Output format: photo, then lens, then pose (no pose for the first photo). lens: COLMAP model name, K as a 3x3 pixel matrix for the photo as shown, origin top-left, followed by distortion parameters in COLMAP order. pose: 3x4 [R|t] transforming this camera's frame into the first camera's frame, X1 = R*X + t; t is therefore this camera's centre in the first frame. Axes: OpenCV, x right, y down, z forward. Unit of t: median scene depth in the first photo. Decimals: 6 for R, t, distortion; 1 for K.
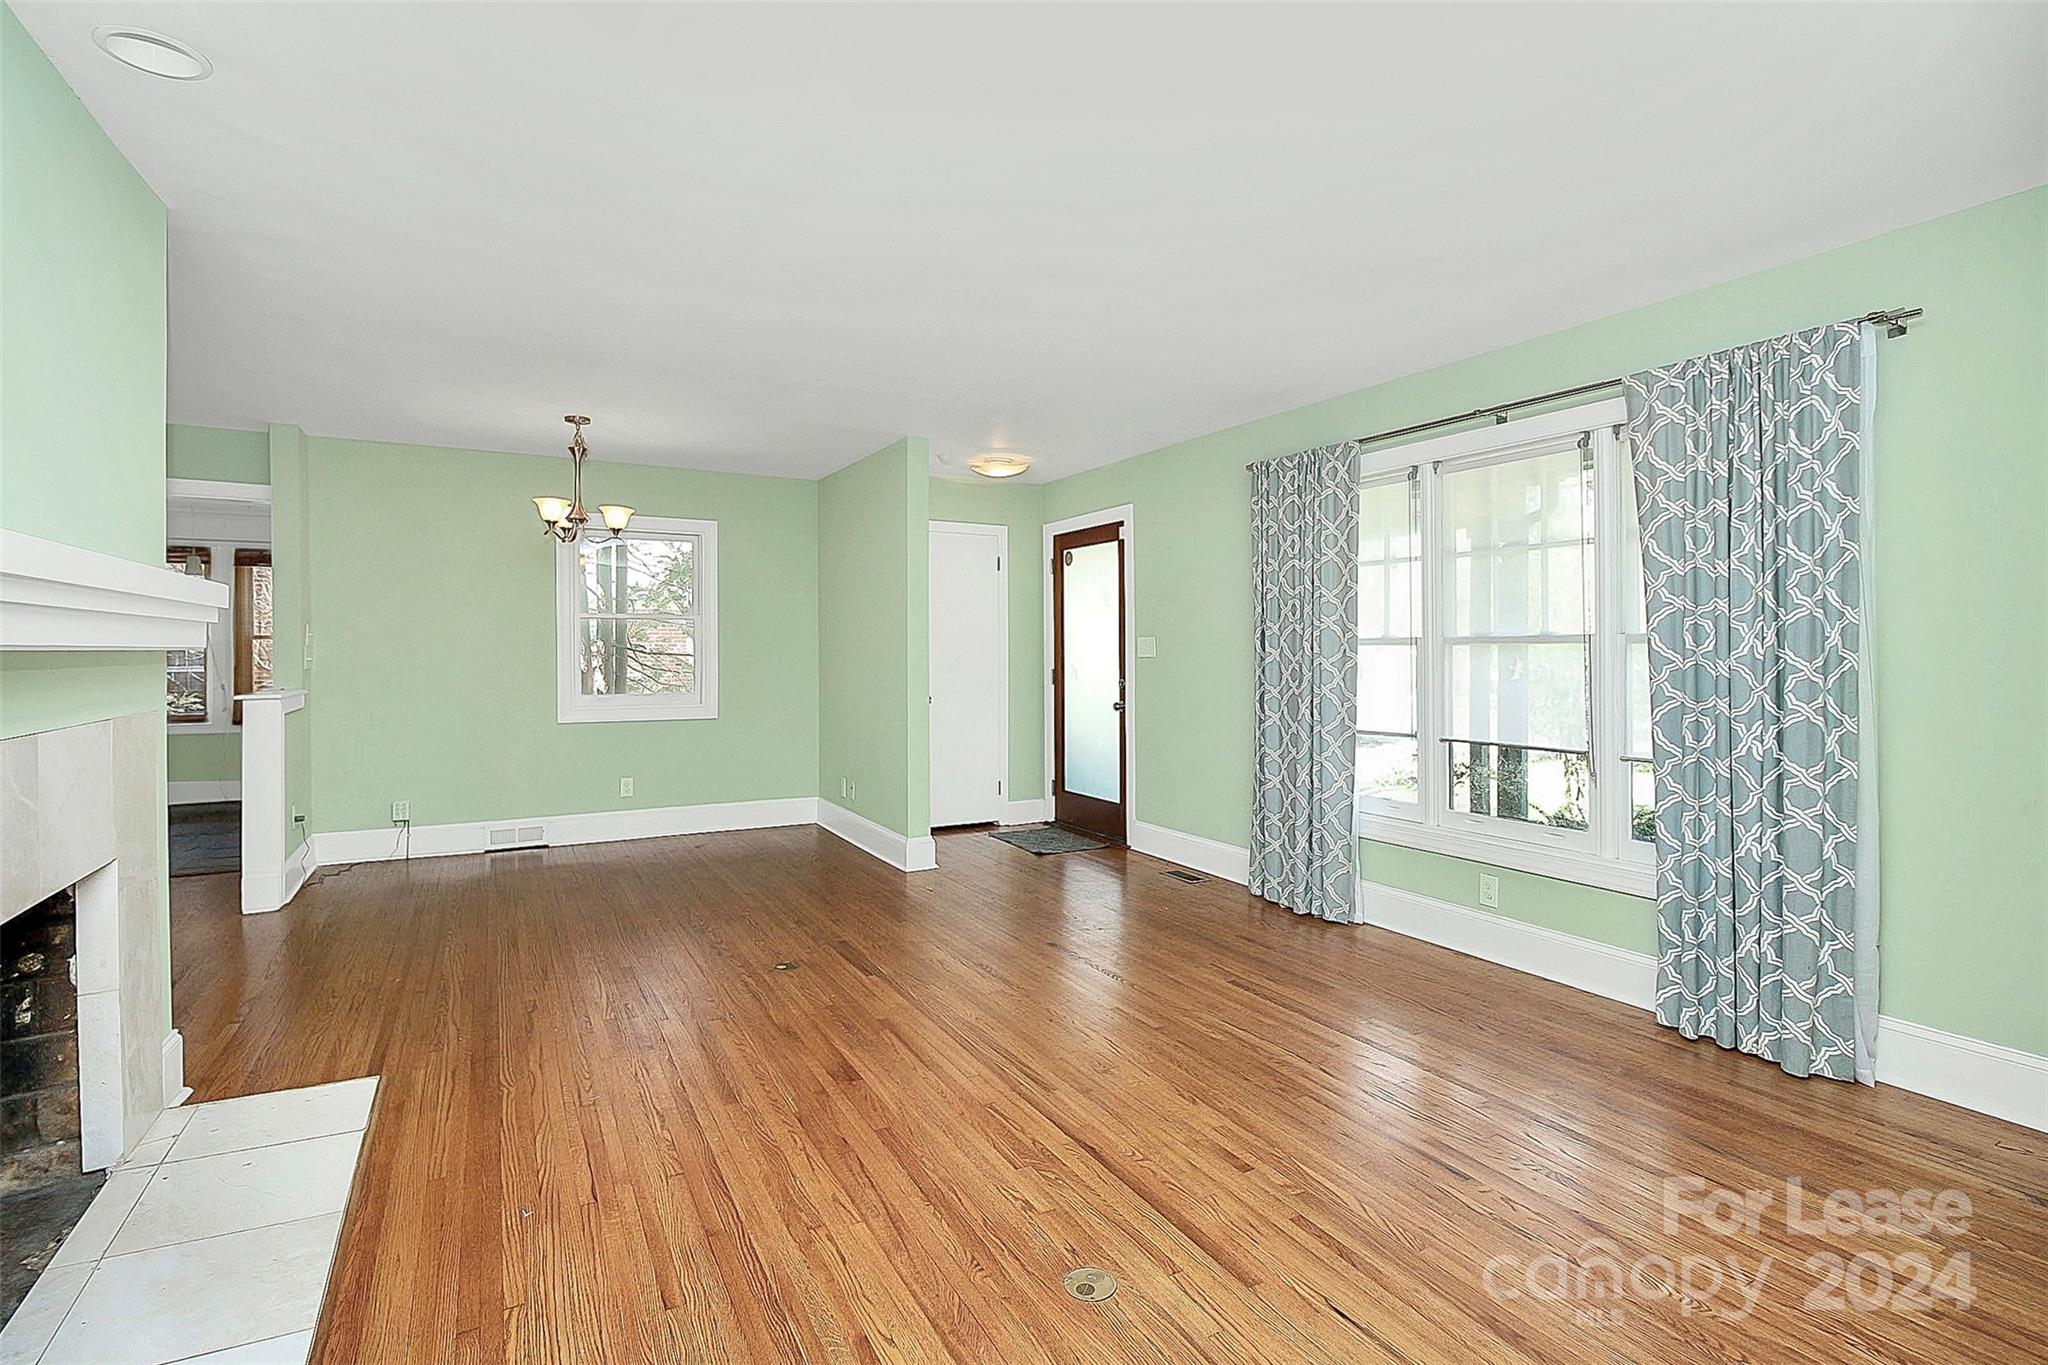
lens RADIAL K [[964.3, 0, 1019.5], [0, 964.3, 659.9], [0, 0, 1]] dist [-0.001057, -0.013936]
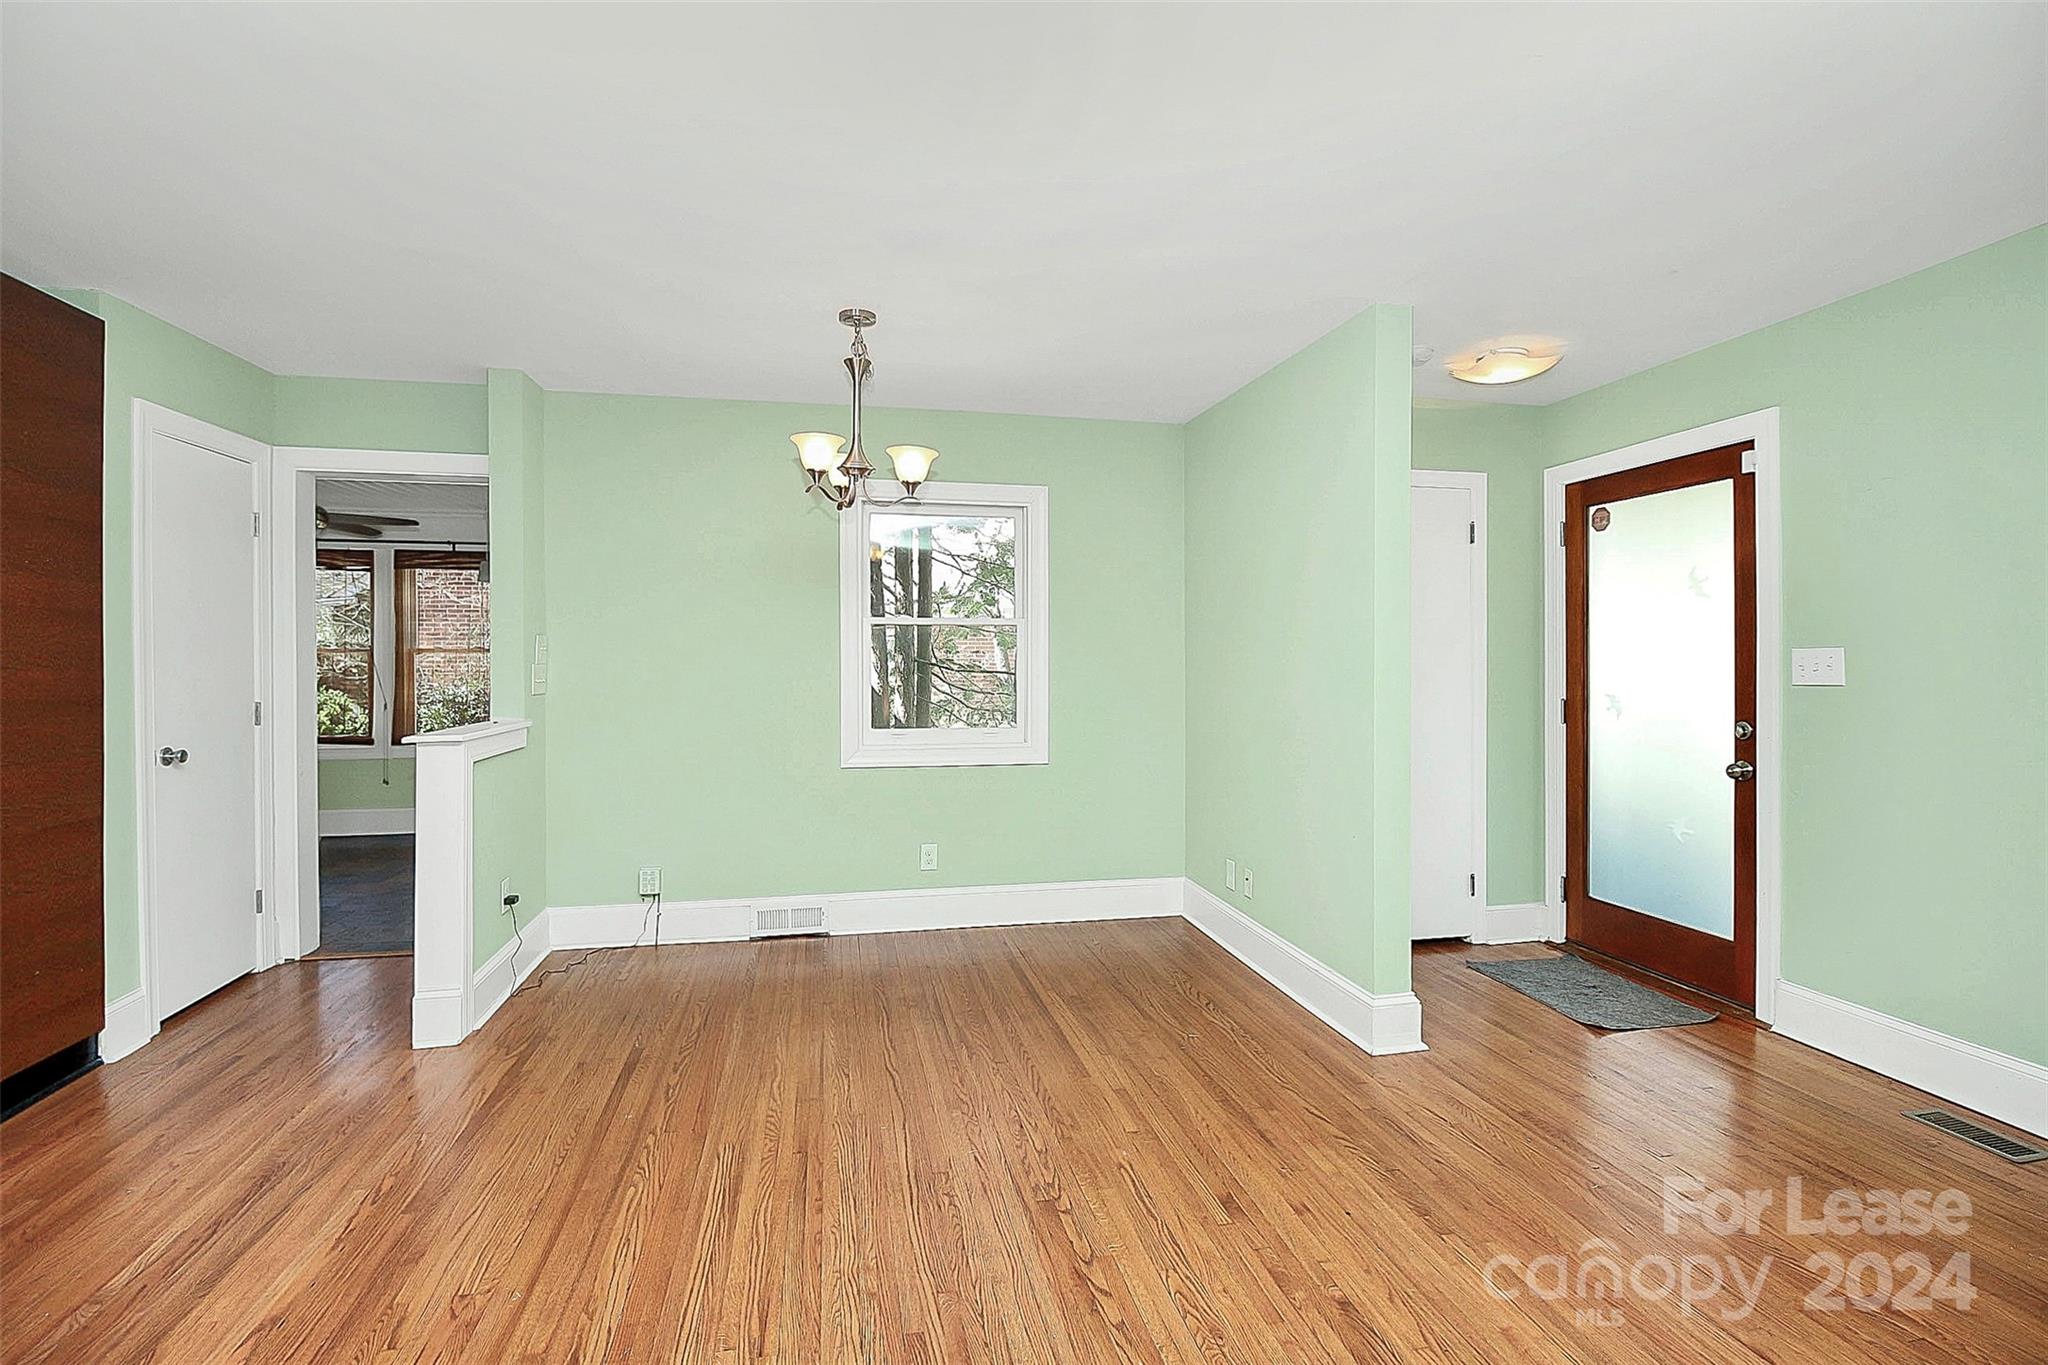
lens RADIAL K [[955.6, 0, 1016.8], [0, 955.6, 672.1], [0, 0, 1]] dist [0.001370, -0.012230]
pose [[0.953916, 0.004516, -0.300039, -0.156195], [-0.003275, 0.999984, 0.004642, -0.012528], [0.300055, -0.003445, 0.953916, 0.403119]]
